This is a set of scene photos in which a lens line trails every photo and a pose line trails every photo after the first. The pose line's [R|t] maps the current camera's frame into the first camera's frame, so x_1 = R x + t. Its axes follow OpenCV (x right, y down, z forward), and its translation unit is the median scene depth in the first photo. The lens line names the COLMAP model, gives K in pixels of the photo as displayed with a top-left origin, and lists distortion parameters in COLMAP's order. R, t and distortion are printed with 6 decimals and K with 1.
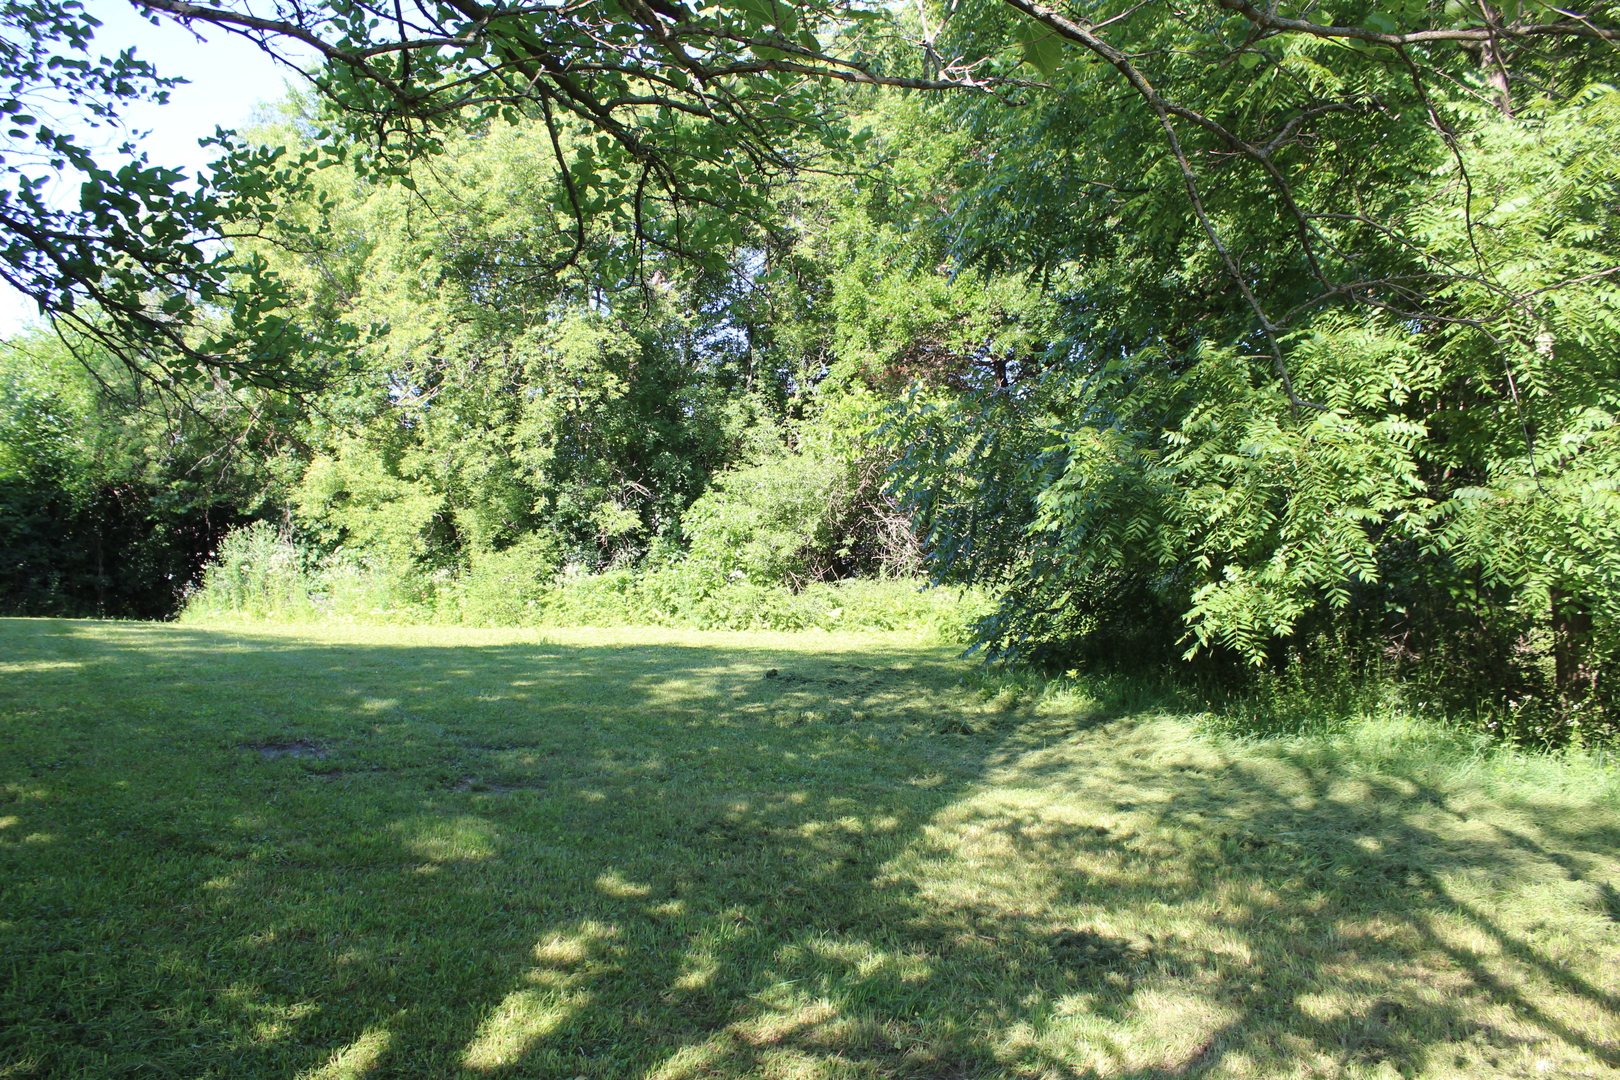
lens RADIAL K [[1328.6, 0, 812.0], [0, 1328.6, 547.4], [0, 0, 1]] dist [-0.162335, 0.136690]
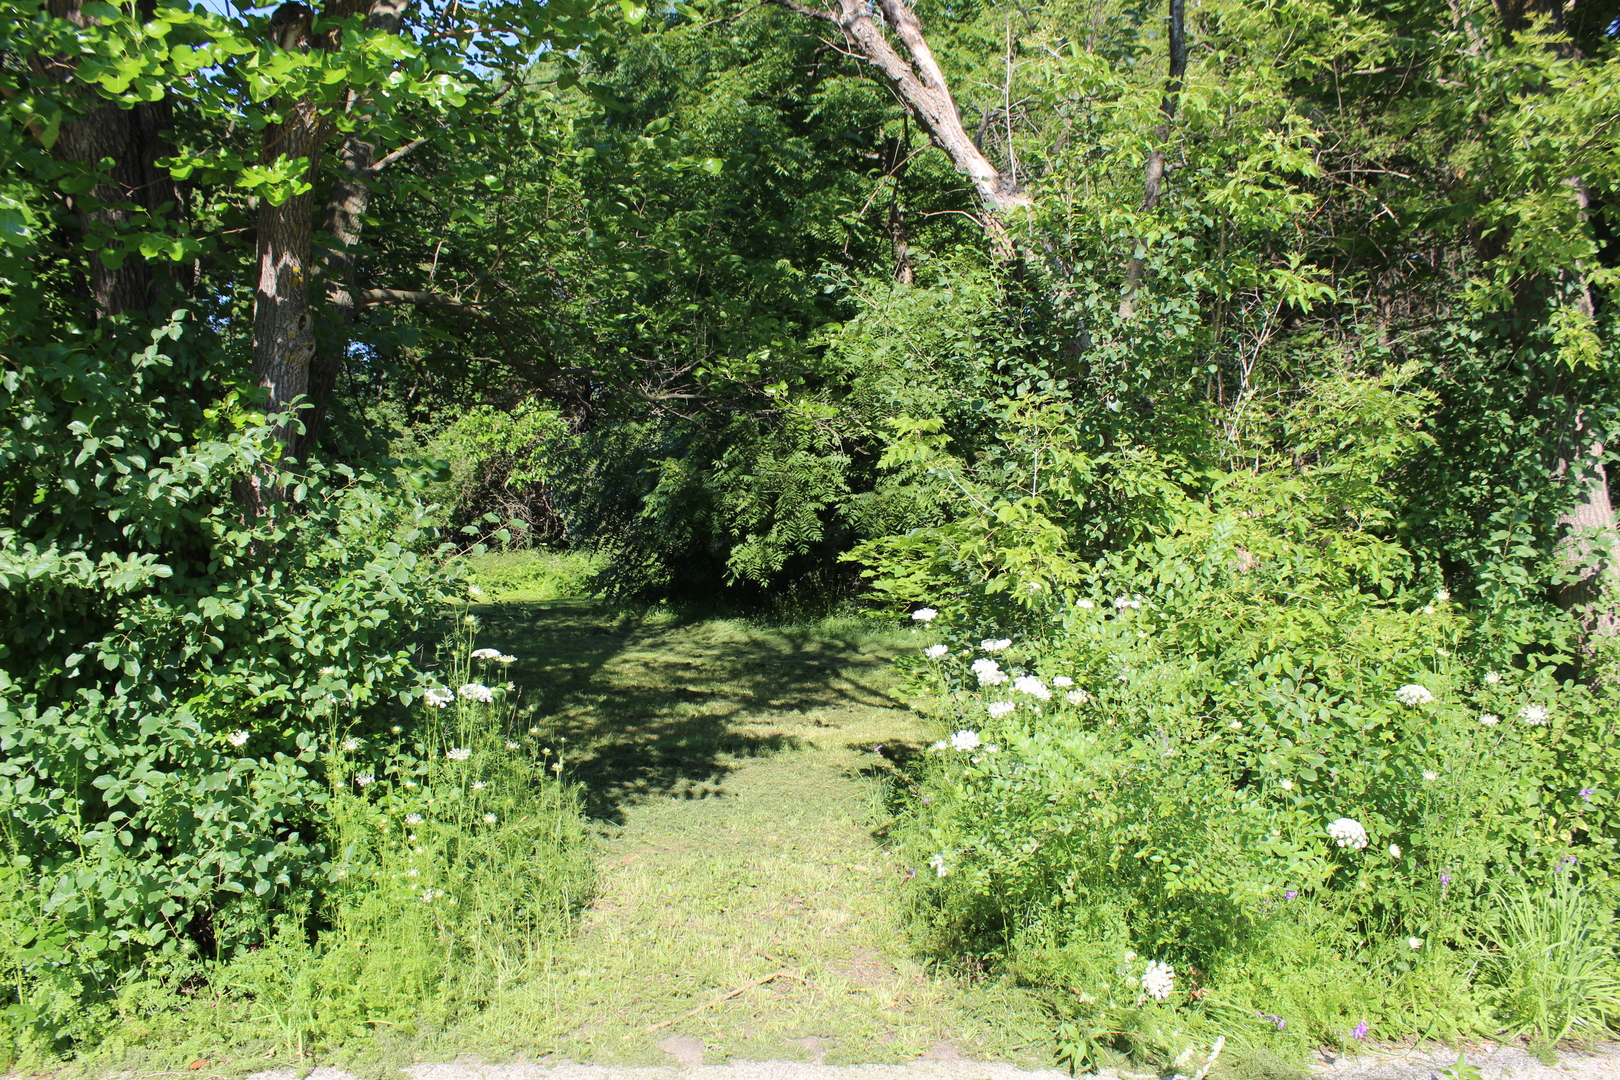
lens RADIAL K [[1328.6, 0, 812.0], [0, 1328.6, 547.4], [0, 0, 1]] dist [-0.162335, 0.136690]
pose [[0.946009, -0.029848, 0.322764, -0.194822], [0.023208, 0.999433, 0.024402, -0.010680], [-0.323309, -0.015594, 0.946165, -0.769624]]
